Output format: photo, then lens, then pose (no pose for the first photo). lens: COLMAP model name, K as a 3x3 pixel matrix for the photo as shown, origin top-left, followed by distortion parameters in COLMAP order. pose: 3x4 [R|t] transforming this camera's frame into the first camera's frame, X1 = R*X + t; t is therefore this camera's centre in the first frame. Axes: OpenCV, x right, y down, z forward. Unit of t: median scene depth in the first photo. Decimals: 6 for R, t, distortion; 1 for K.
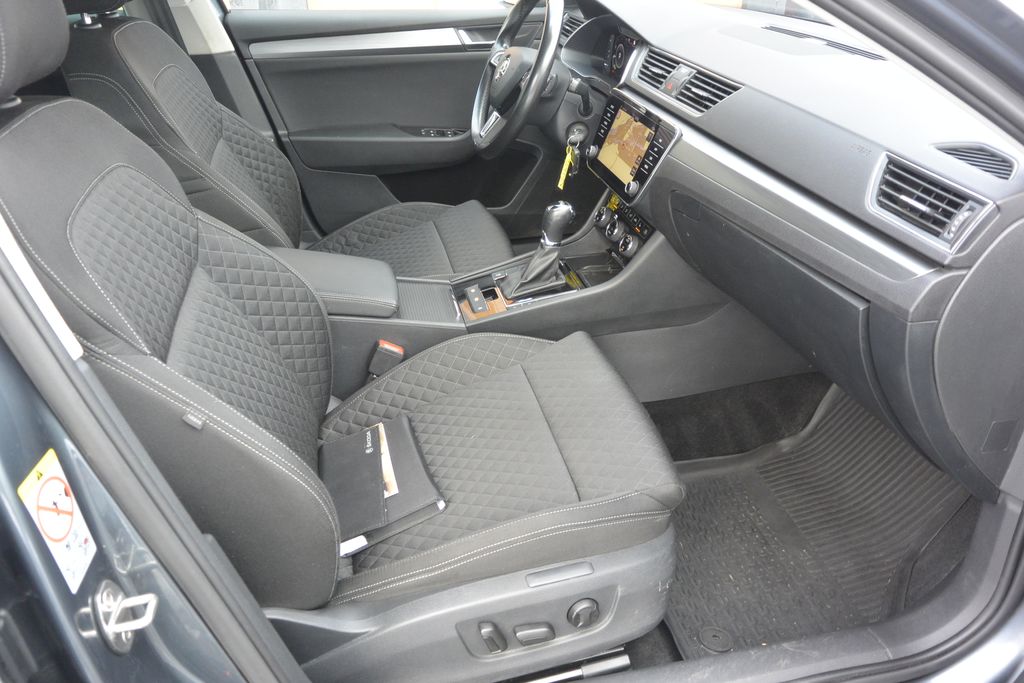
lens RADIAL K [[785.6, 0, 504.0], [0, 785.6, 339.7], [0, 0, 1]] dist [-0.006856, 0.019081]
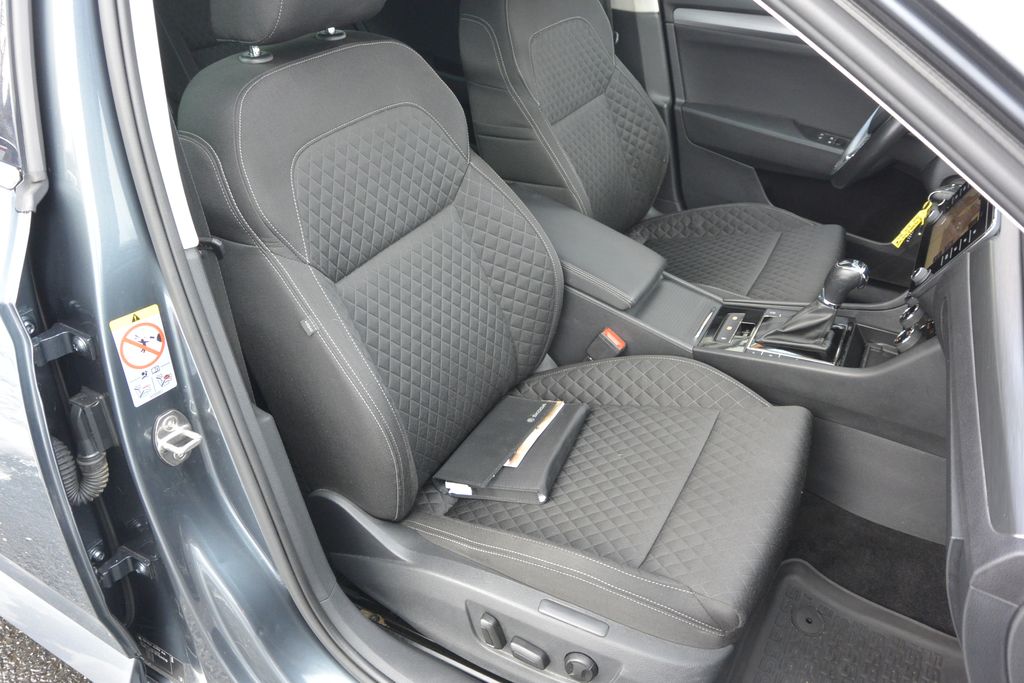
lens RADIAL K [[785.6, 0, 508.8], [0, 785.6, 340.4], [0, 0, 1]] dist [-0.006856, 0.019081]
pose [[0.755838, 0.394639, -0.522465, 0.281657], [-0.357062, 0.917290, 0.176312, -0.118307], [0.548831, 0.053289, 0.834233, 0.090000]]
